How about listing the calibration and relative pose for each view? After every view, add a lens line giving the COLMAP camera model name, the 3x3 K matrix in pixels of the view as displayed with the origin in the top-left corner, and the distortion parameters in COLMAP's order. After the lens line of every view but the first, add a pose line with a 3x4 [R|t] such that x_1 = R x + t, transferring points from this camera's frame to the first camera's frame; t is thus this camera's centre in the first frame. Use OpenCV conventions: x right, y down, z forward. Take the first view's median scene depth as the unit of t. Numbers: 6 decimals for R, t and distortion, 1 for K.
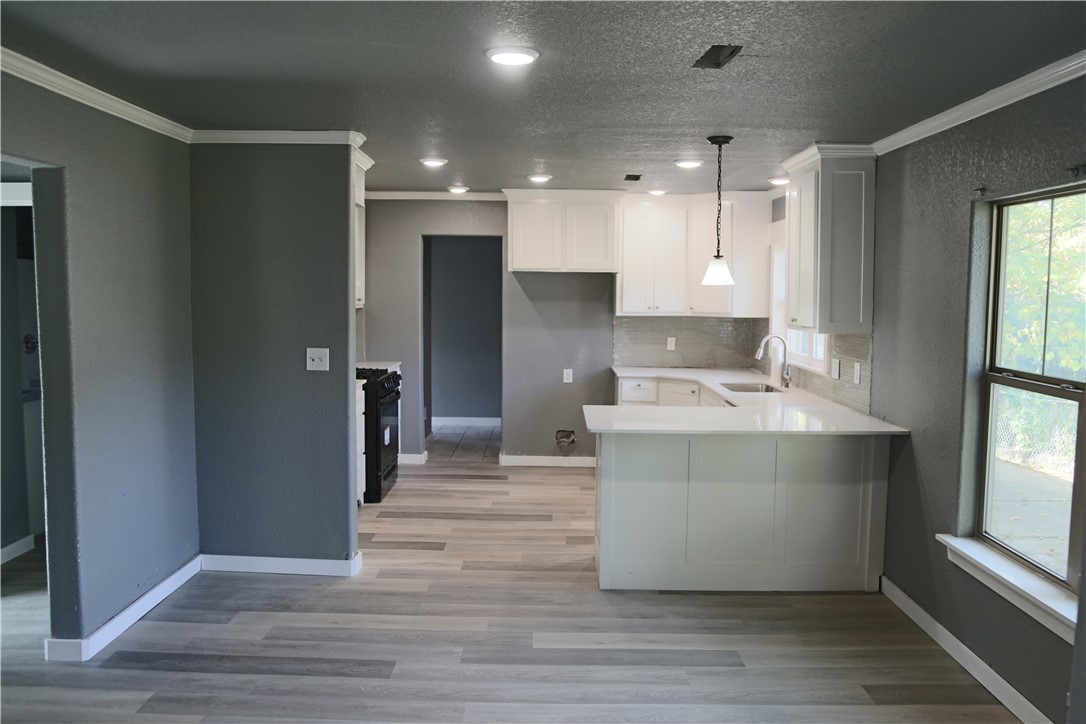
lens RADIAL K [[876.7, 0, 543.0], [0, 876.7, 362.0], [0, 0, 1]] dist [-0.058087, 0.003457]
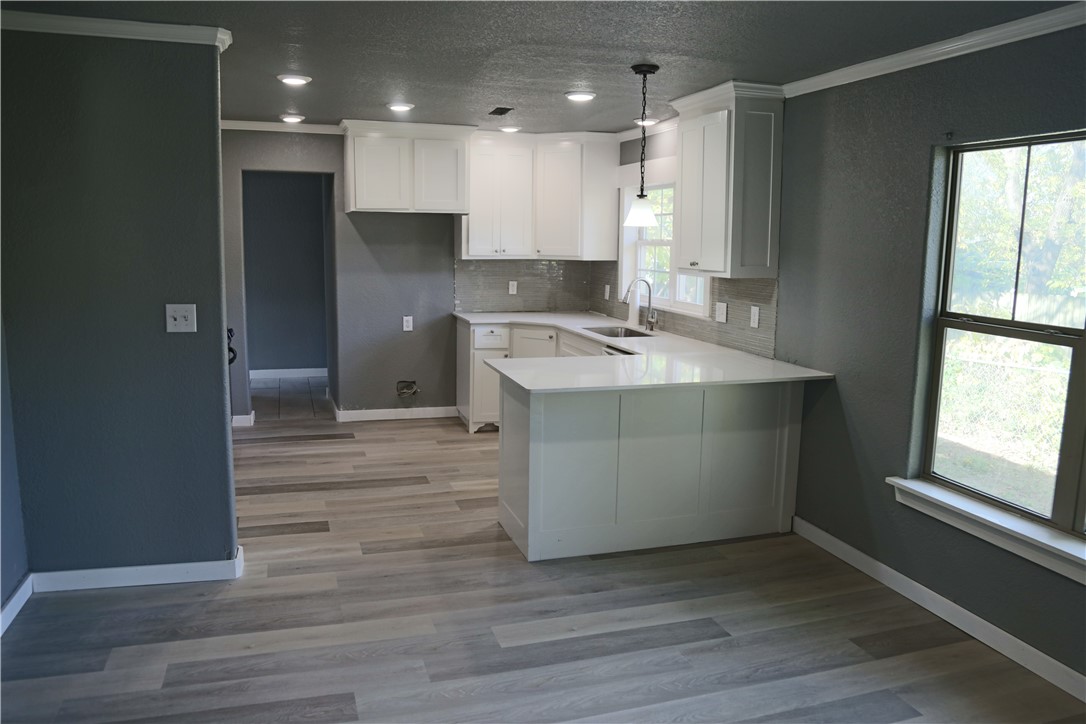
lens RADIAL K [[802.7, 0, 543.0], [0, 802.7, 362.0], [0, 0, 1]] dist [-0.114107, 0.071359]
pose [[0.948442, -0.043004, 0.314021, -0.171732], [0.018972, 0.996679, 0.079191, -0.013680], [-0.316384, -0.069150, 0.946108, 0.216628]]
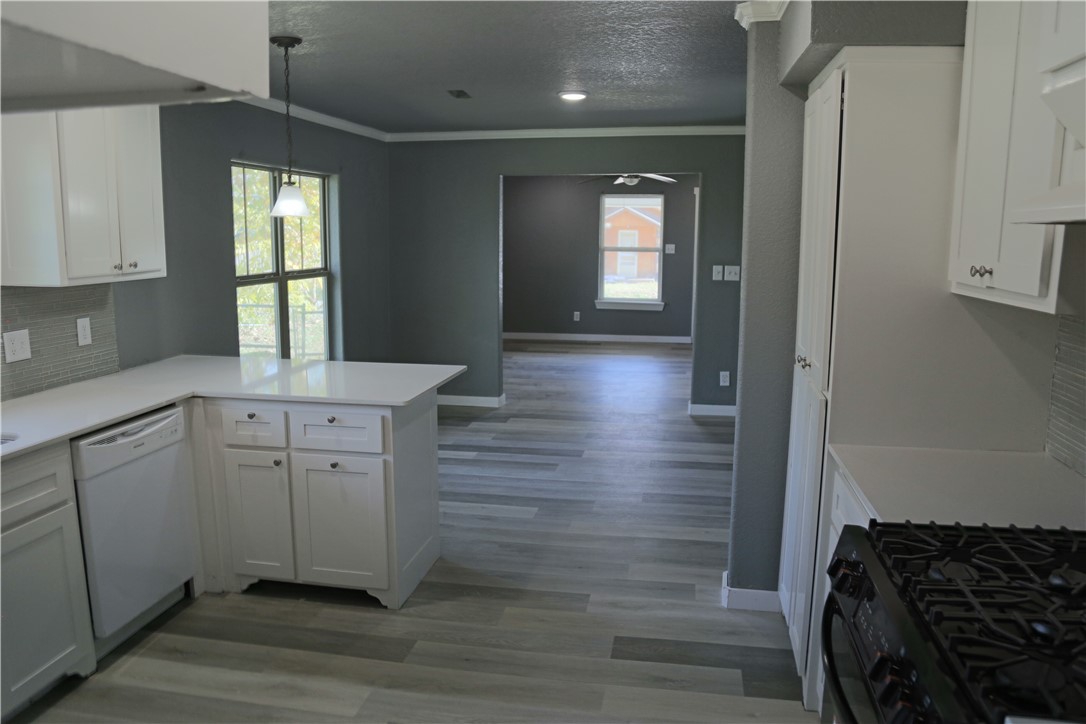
lens RADIAL K [[773.8, 0, 543.0], [0, 773.8, 362.0], [0, 0, 1]] dist [-0.060153, 0.002639]
pose [[-0.984927, -0.040971, 0.168050, -0.166375], [0.002644, 0.967863, 0.251463, -0.137640], [-0.172952, 0.248117, -0.953166, 1.678839]]
